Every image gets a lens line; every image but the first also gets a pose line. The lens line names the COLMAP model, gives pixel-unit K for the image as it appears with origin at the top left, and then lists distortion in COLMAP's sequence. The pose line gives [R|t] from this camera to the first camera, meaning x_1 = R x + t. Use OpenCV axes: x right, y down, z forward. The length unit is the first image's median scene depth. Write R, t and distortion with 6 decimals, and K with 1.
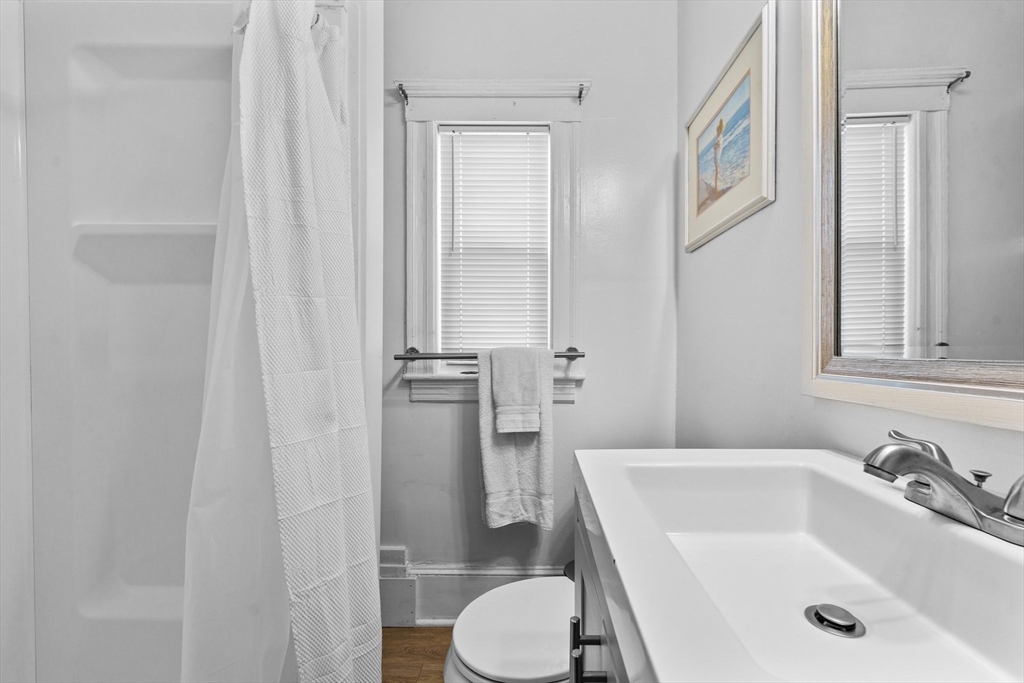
lens RADIAL K [[417.1, 0, 534.4], [0, 417.1, 344.6], [0, 0, 1]] dist [-0.000647, -0.000034]
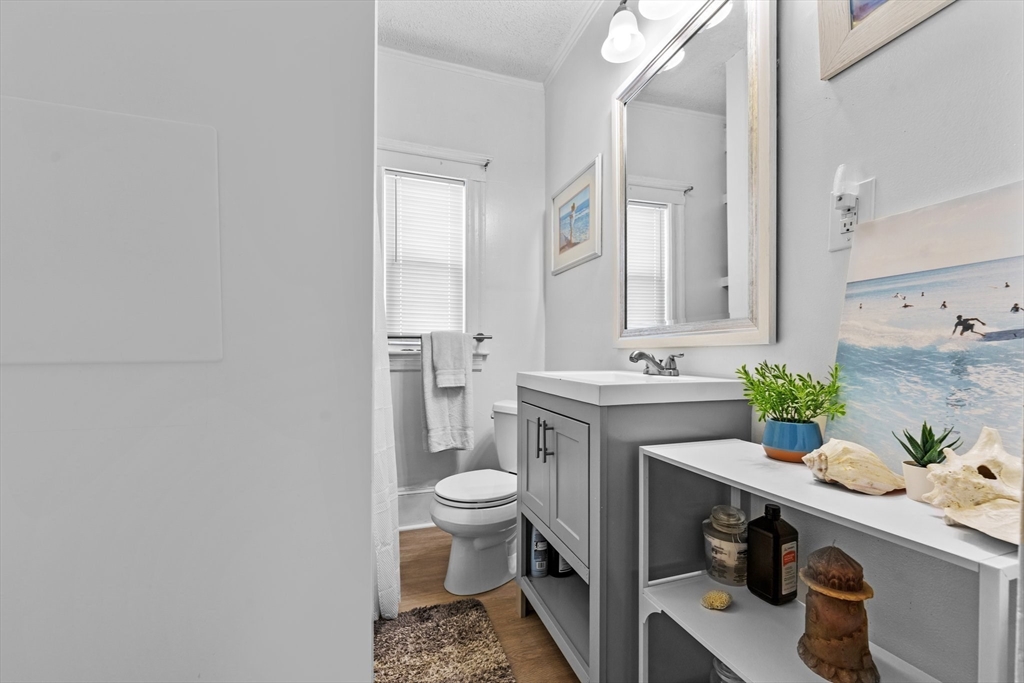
lens RADIAL K [[417.1, 0, 534.4], [0, 417.1, 344.6], [0, 0, 1]] dist [-0.000647, -0.000034]
pose [[0.929721, 0.008892, 0.368157, -0.308897], [-0.002255, 0.999827, -0.018453, 0.082679], [-0.368257, 0.016326, 0.929581, -0.501296]]
